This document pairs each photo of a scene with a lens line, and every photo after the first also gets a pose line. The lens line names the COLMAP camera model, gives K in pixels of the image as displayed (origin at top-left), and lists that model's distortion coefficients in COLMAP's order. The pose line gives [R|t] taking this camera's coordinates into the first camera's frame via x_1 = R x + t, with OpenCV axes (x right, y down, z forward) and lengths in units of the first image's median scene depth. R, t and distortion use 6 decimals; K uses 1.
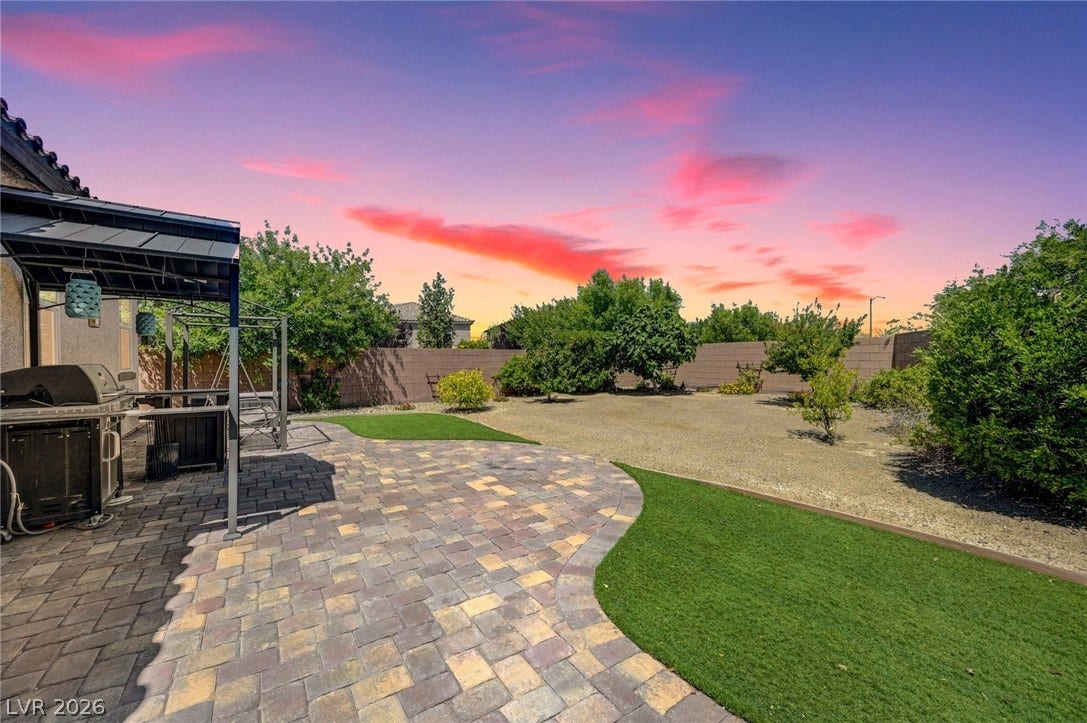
lens RADIAL K [[428.7, 0, 543.5], [0, 428.7, 361.5], [0, 0, 1]] dist [-0.000593, -0.000137]
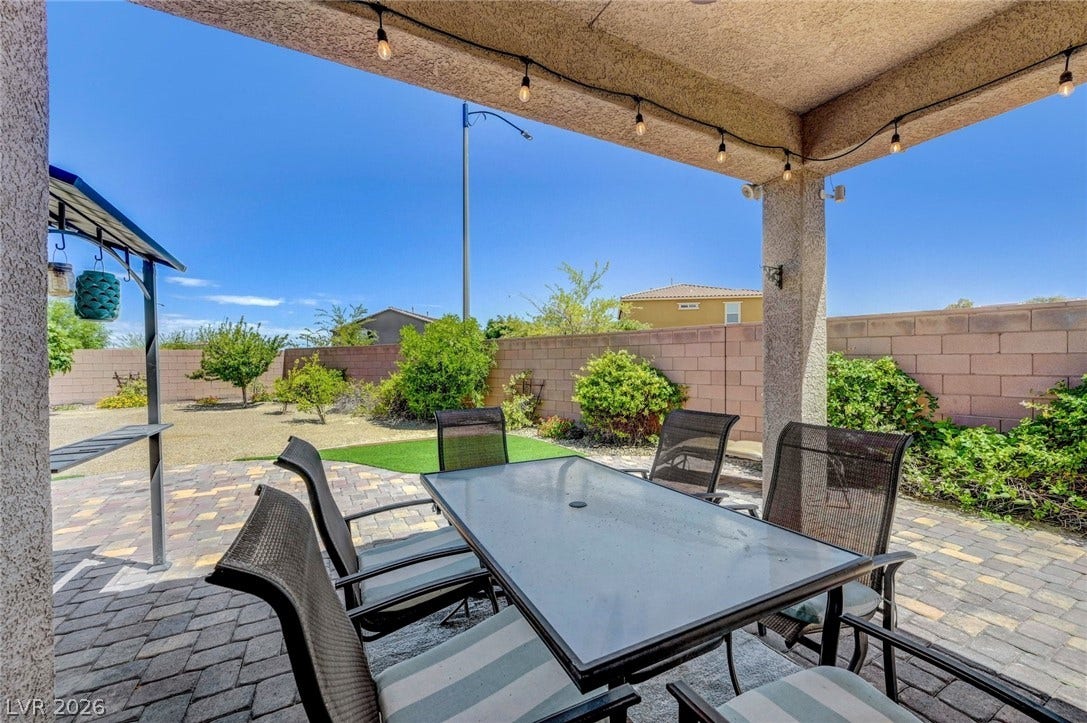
lens RADIAL K [[428.7, 0, 543.5], [0, 428.7, 361.5], [0, 0, 1]] dist [-0.000593, -0.000137]
pose [[0.124515, 0.006315, 0.992198, -0.335020], [0.012938, 0.999884, -0.007988, -0.002169], [-0.992133, 0.013831, 0.124419, 0.016665]]
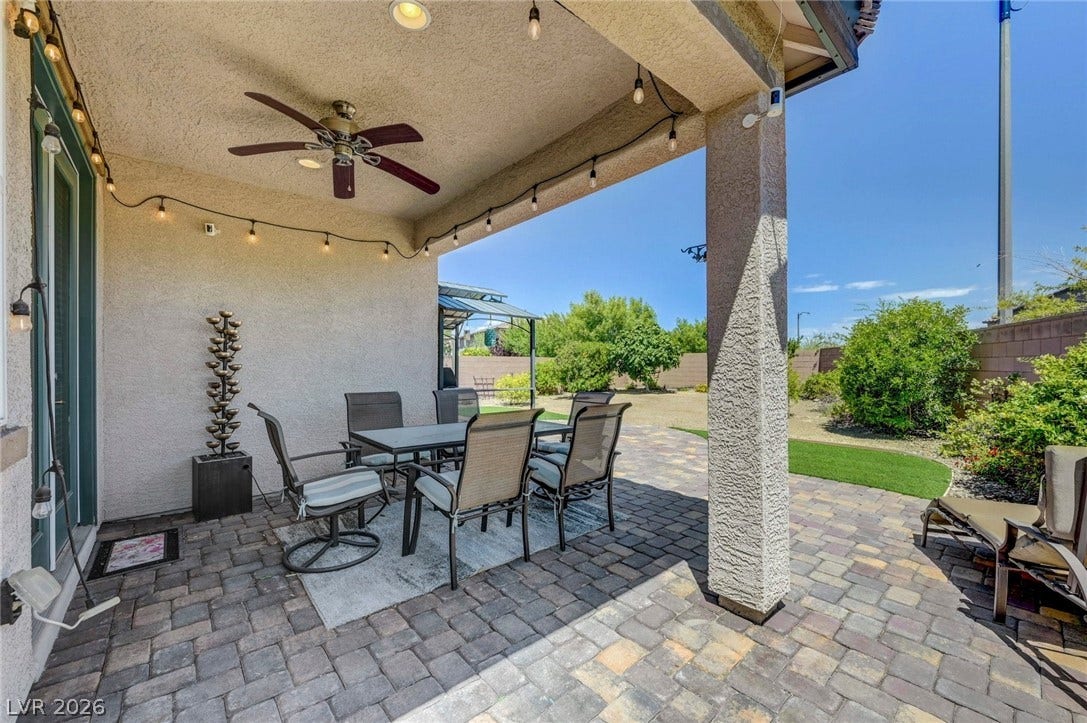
lens RADIAL K [[415.8, 0, 543.5], [0, 415.8, 361.5], [0, 0, 1]] dist [-0.002528, -0.000175]
pose [[0.994556, 0.005248, 0.104067, -0.195751], [-0.003822, 0.999896, -0.013900, 0.001193], [-0.104129, 0.013427, 0.994473, -0.226895]]
